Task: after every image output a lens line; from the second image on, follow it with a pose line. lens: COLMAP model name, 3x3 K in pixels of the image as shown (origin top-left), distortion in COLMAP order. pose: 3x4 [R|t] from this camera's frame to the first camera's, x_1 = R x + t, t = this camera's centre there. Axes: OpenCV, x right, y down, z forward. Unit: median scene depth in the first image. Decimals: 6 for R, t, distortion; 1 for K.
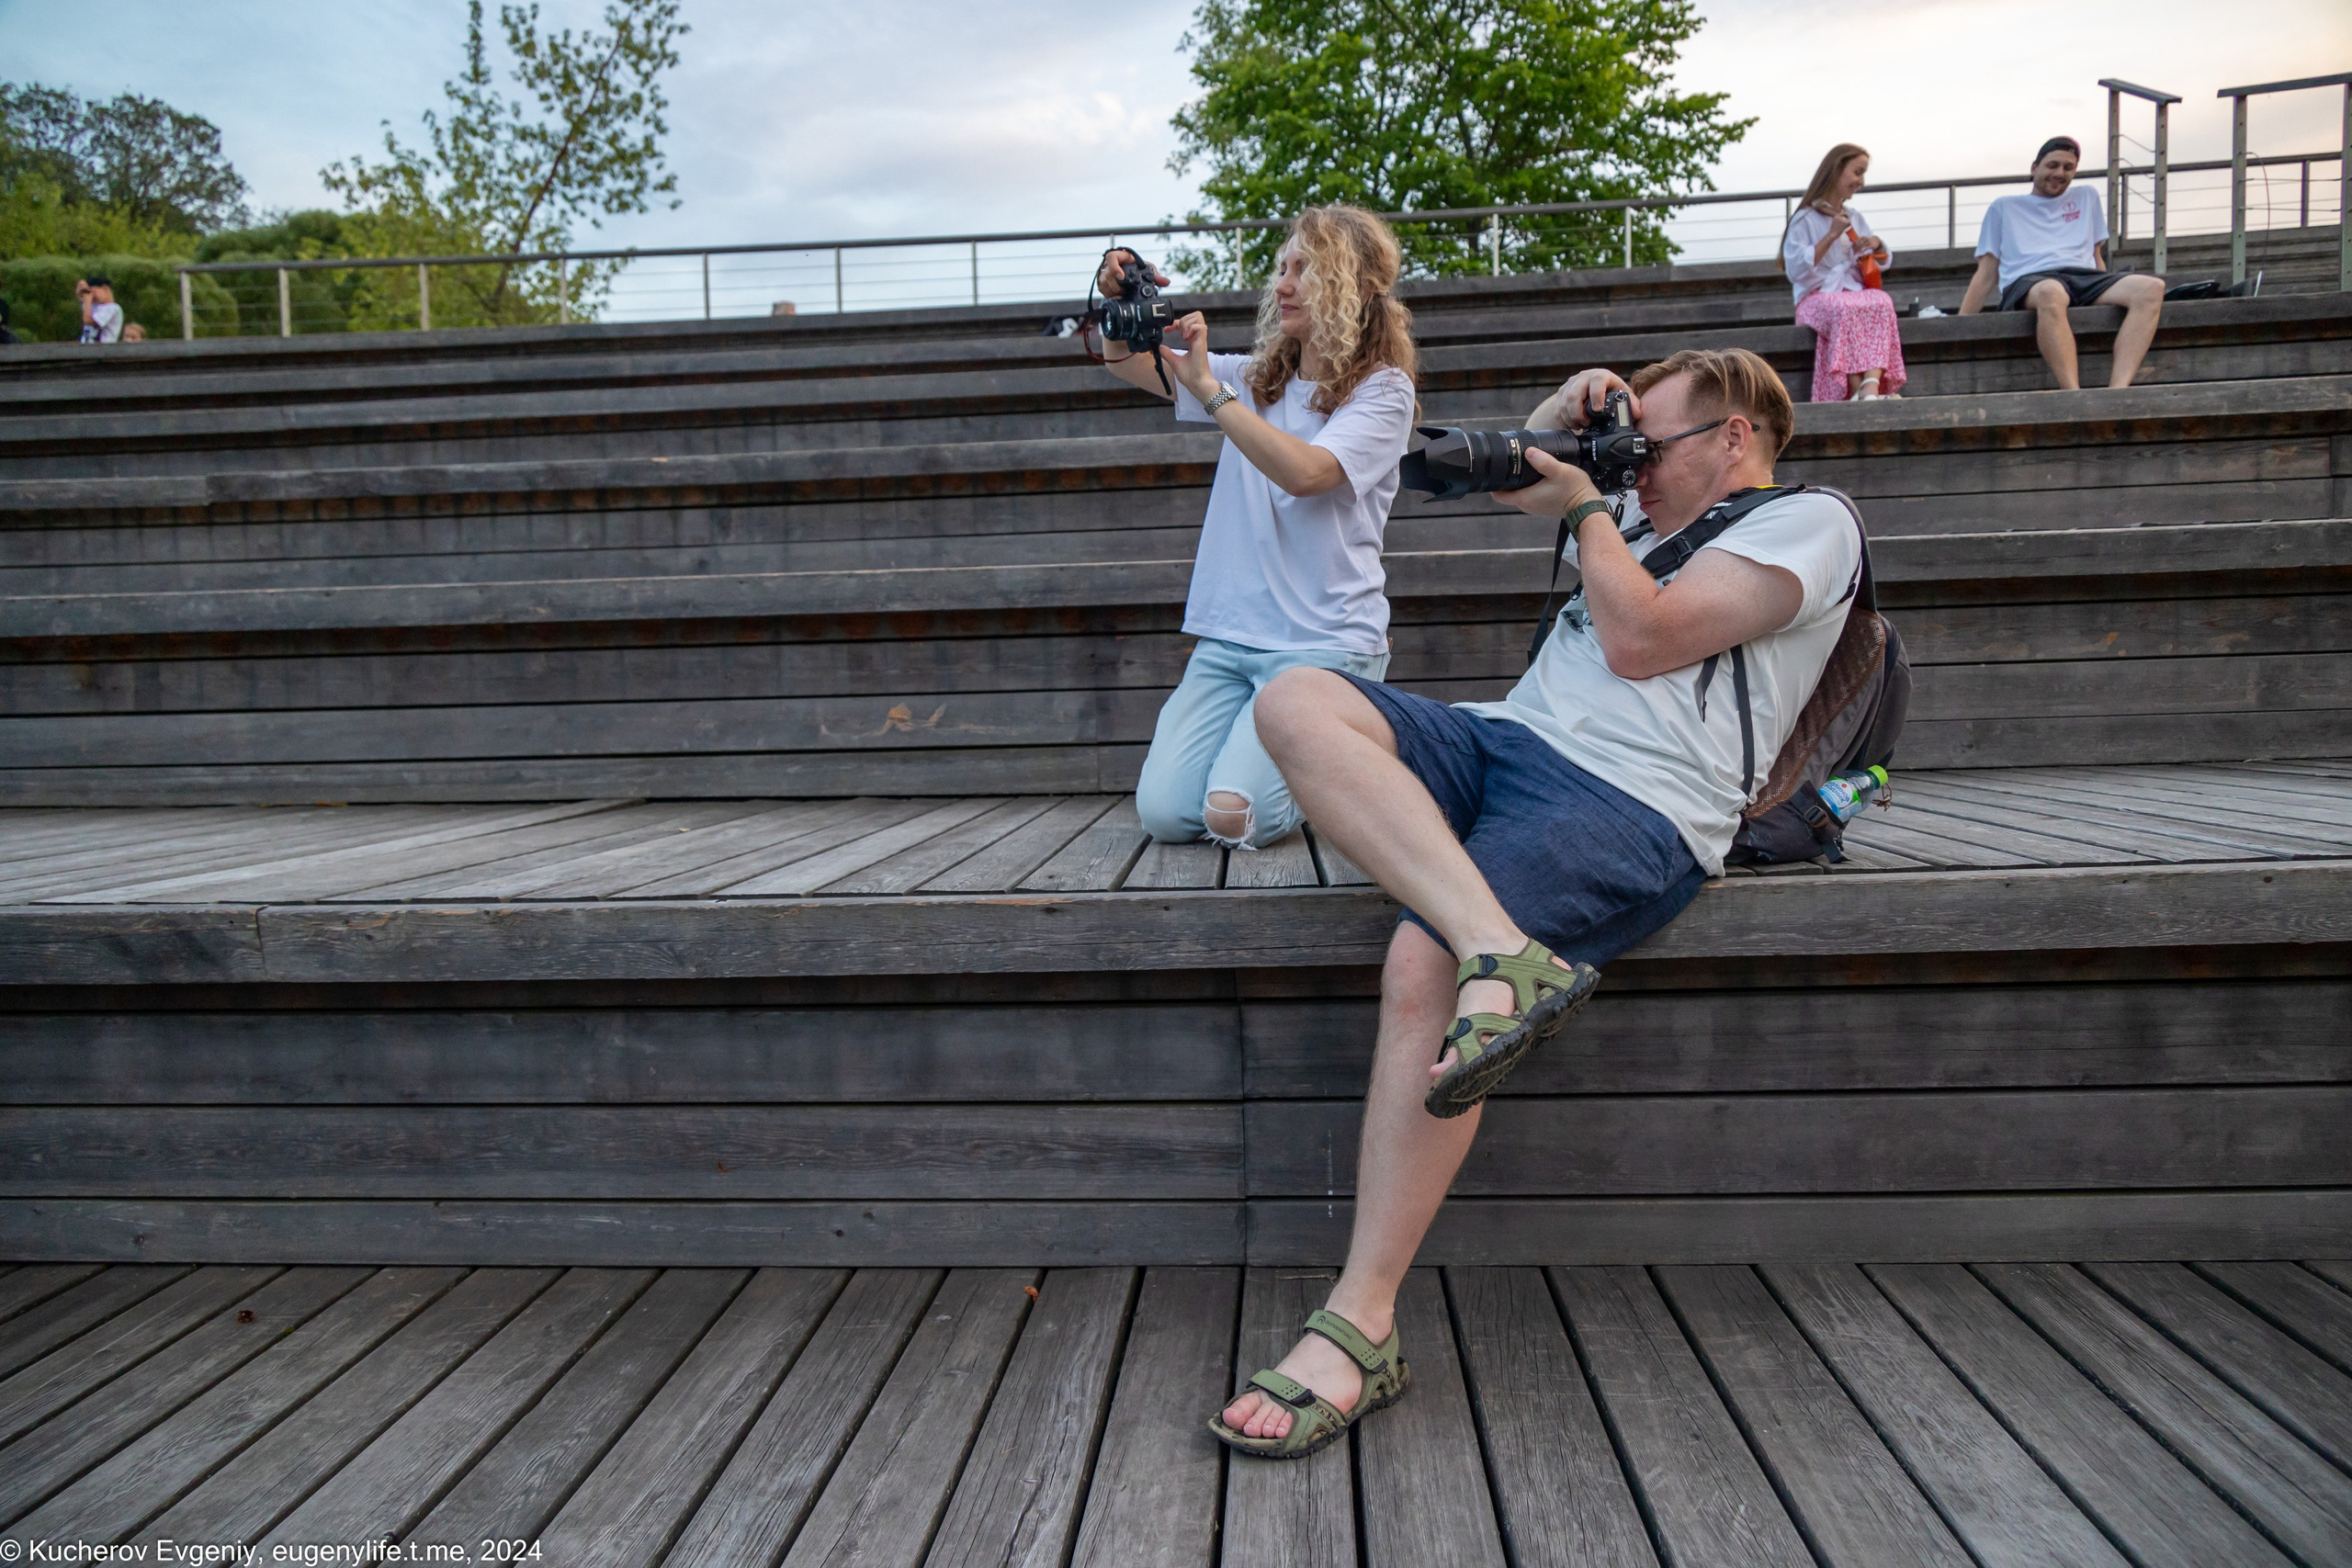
lens RADIAL K [[1526.4, 0, 1171.9], [0, 1526.4, 779.7], [0, 0, 1]] dist [-0.015058, 0.008588]
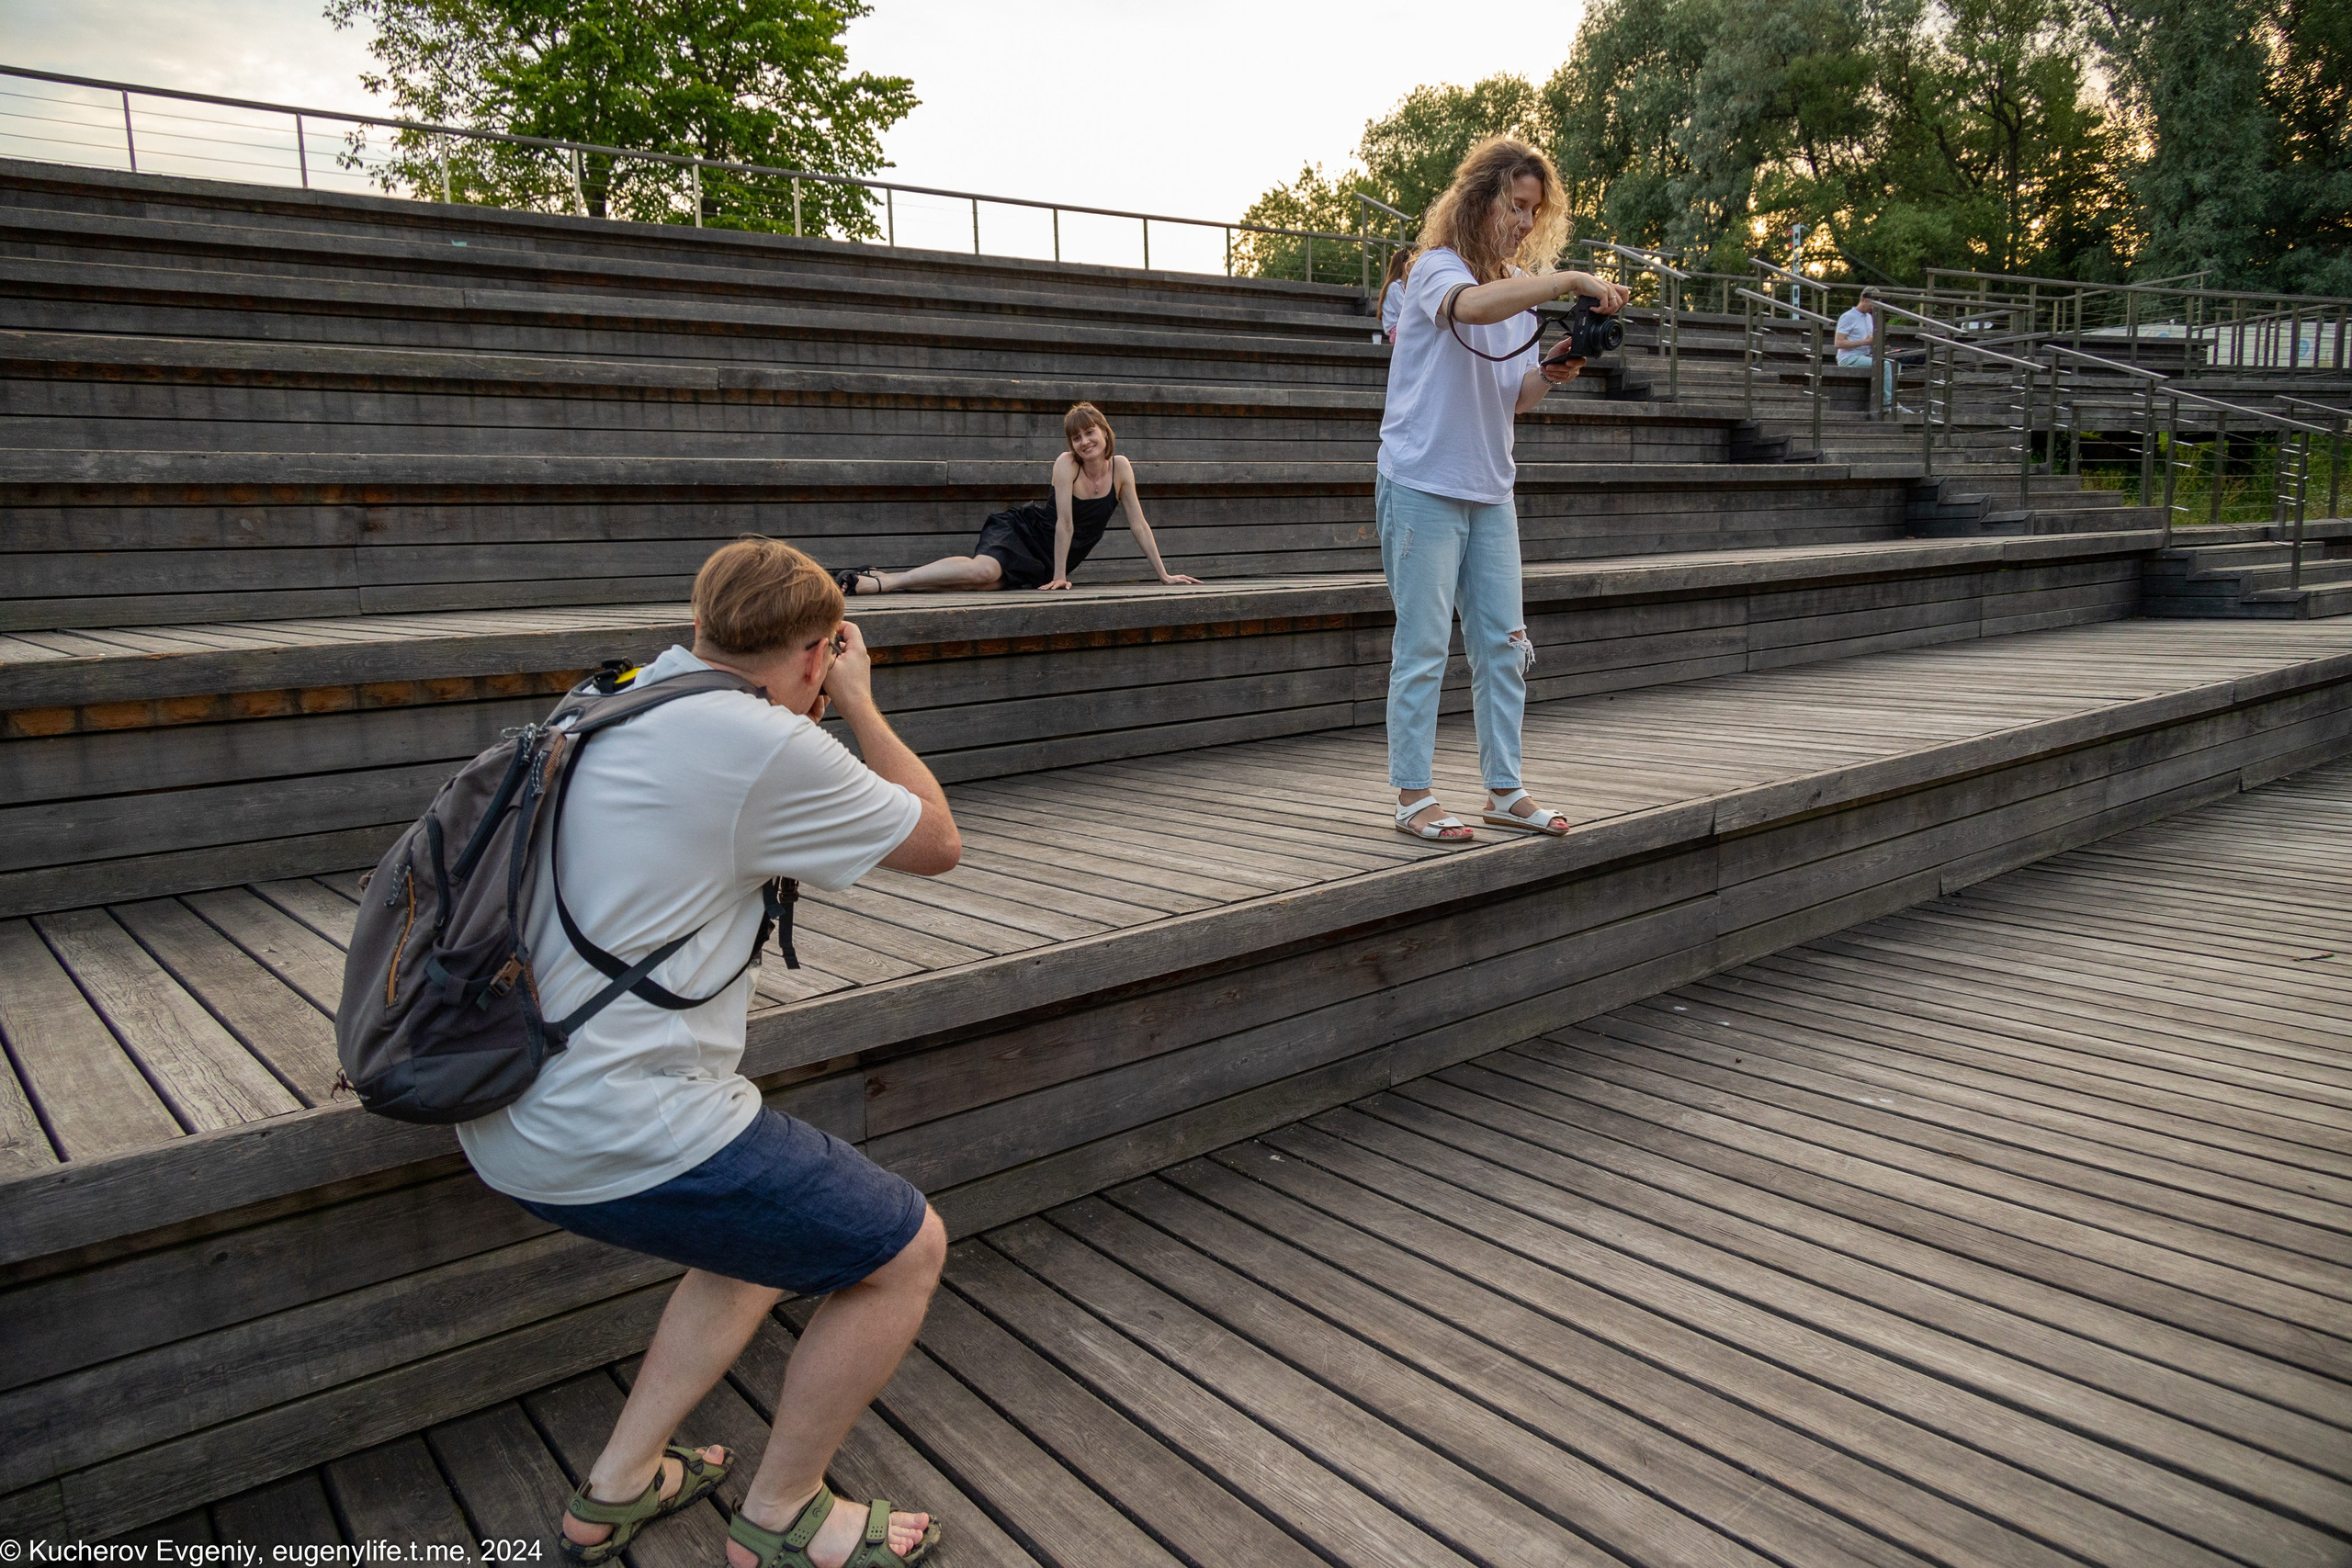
lens RADIAL K [[1526.4, 0, 1160.5], [0, 1526.4, 789.2], [0, 0, 1]] dist [-0.015058, 0.008588]
pose [[0.735304, -0.109283, 0.668869, -1.318191], [0.058563, 0.993468, 0.097937, 0.064008], [-0.675202, -0.032843, 0.736901, -0.280940]]
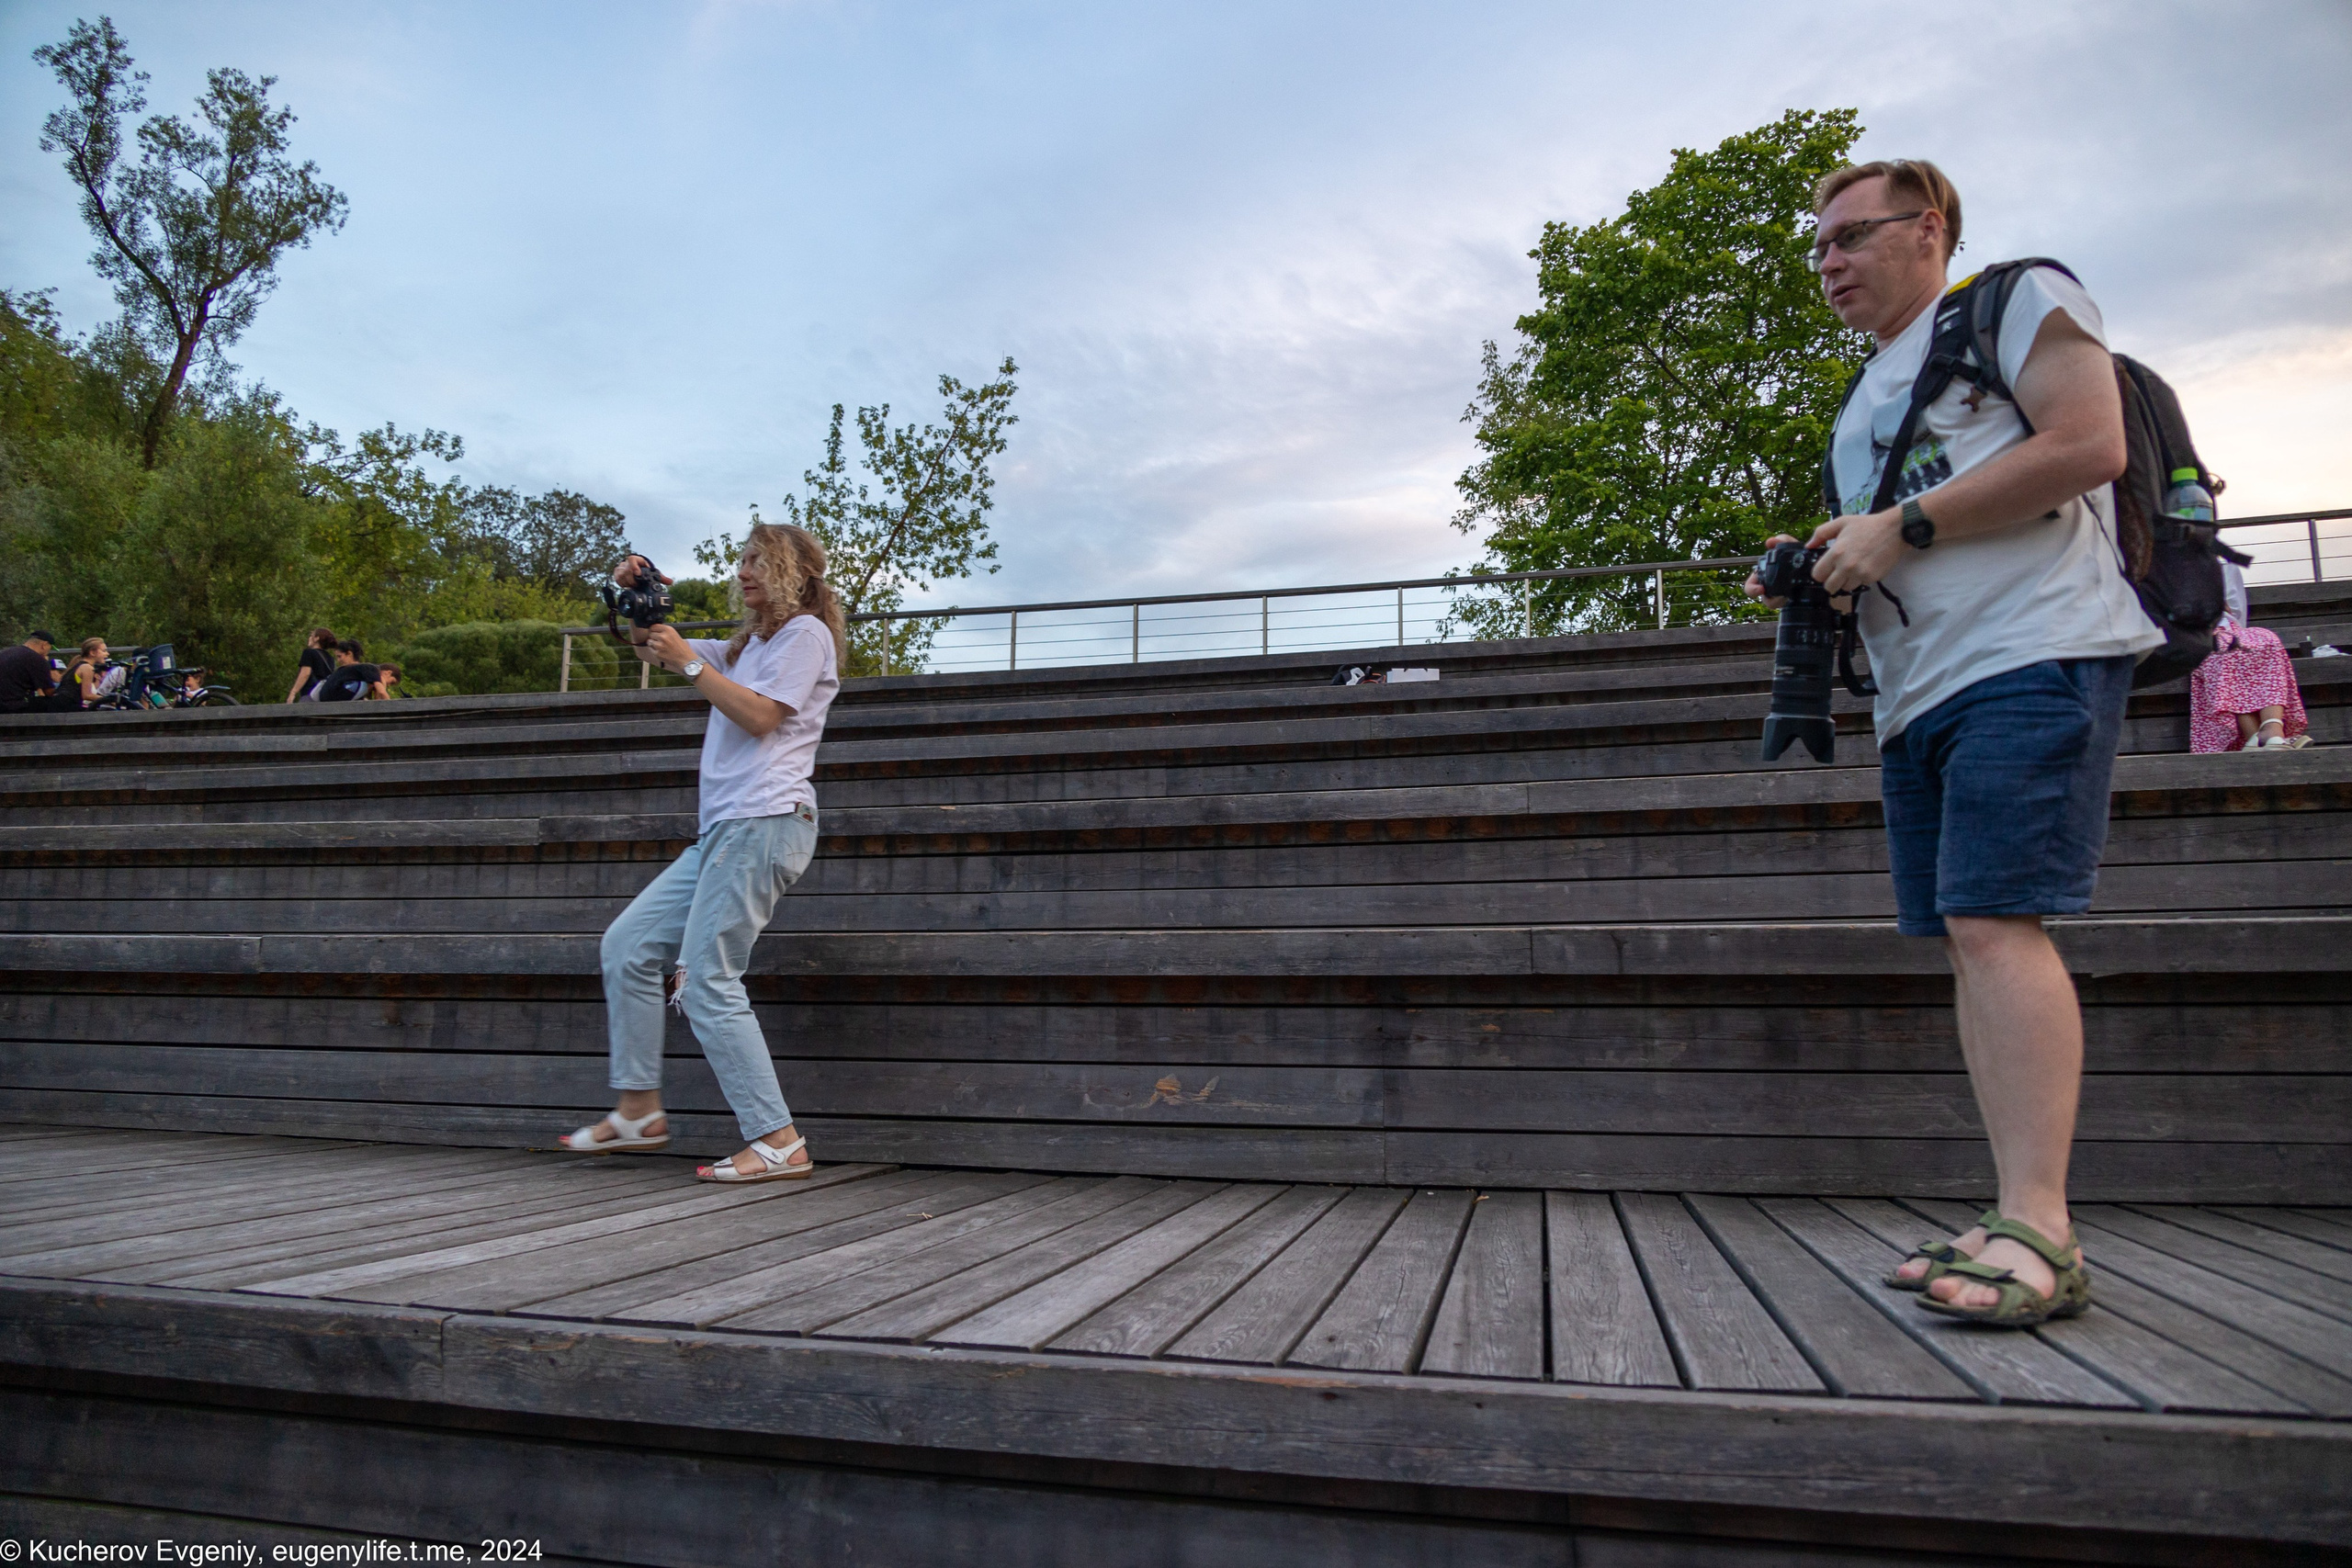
lens RADIAL K [[1526.4, 0, 1159.3], [0, 1526.4, 733.5], [0, 0, 1]] dist [-0.015058, 0.008588]
pose [[0.981560, -0.002122, -0.191142, -0.004987], [-0.045068, 0.969180, -0.242196, -0.018462], [0.185765, 0.246344, 0.951213, 0.049705]]
